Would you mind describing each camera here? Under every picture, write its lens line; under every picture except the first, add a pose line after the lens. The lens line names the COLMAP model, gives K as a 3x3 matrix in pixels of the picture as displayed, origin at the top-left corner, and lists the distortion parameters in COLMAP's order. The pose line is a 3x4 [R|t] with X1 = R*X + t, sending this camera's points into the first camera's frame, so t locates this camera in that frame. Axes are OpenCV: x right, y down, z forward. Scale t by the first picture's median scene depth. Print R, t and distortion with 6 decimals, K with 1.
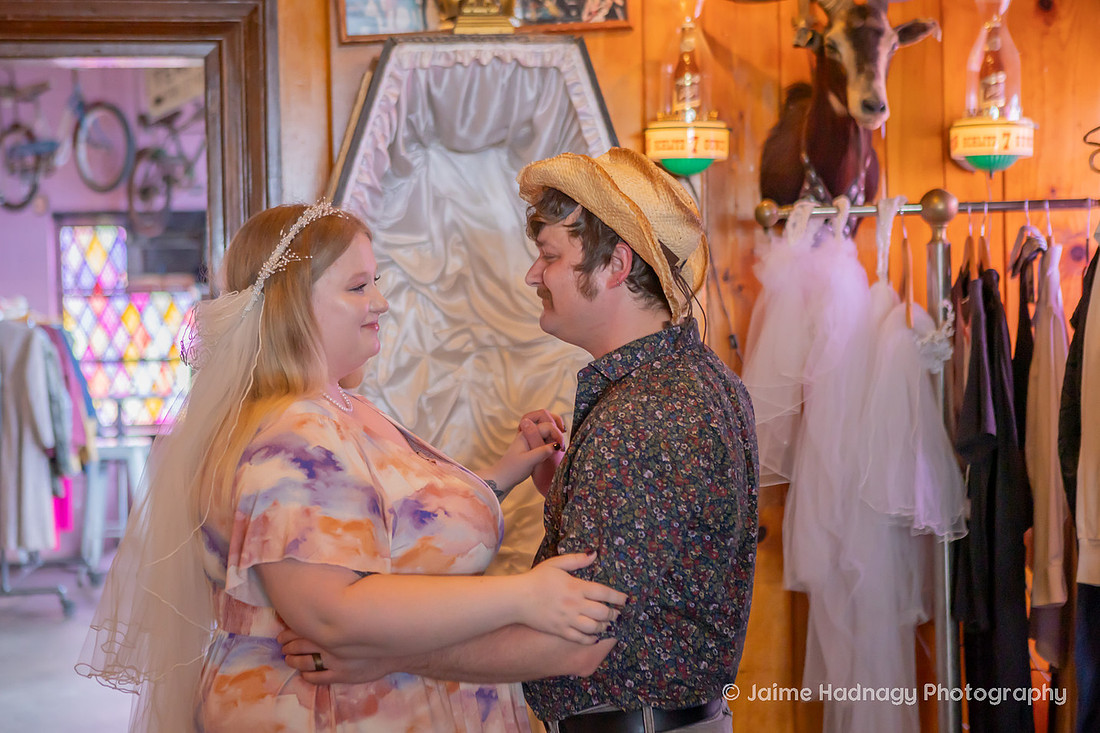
lens RADIAL K [[1917.7, 0, 546.8], [0, 1917.7, 367.5], [0, 0, 1]] dist [0.100911, 0.000000]
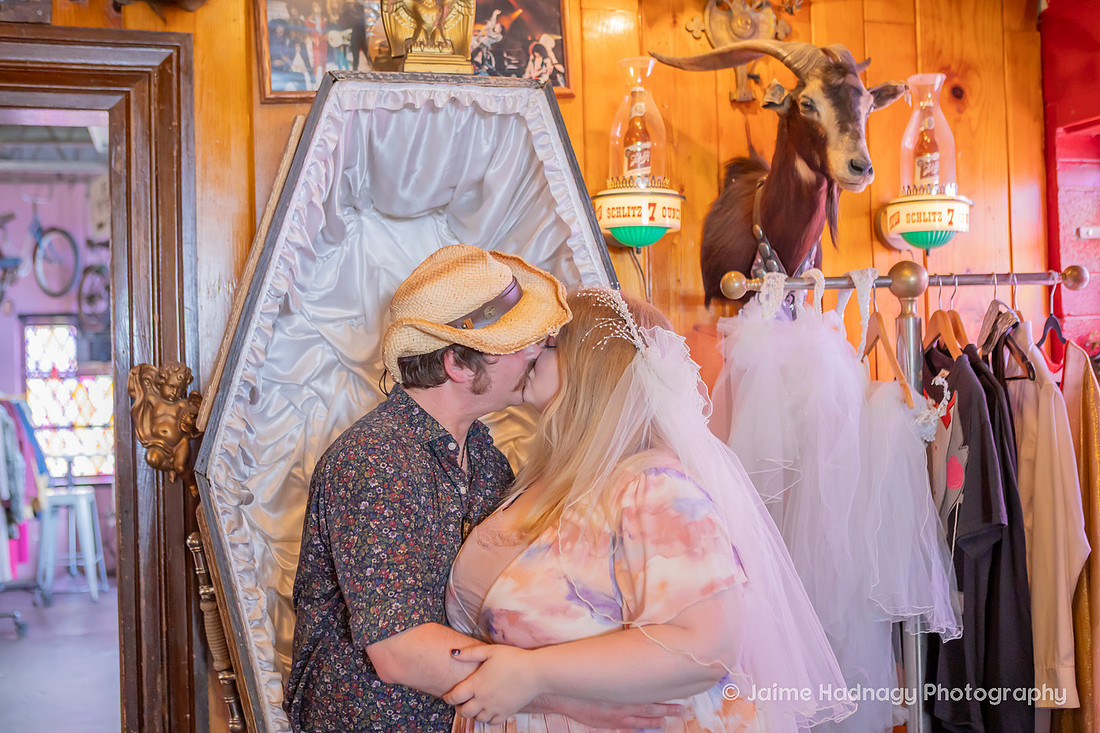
lens RADIAL K [[1230.1, 0, 556.7], [0, 1230.1, 363.7], [0, 0, 1]] dist [-0.013528, 0.000000]
pose [[0.989179, -0.003759, 0.146668, -0.056002], [0.010626, 0.998882, -0.046065, -0.015126], [-0.146331, 0.047125, 0.988113, 0.412165]]
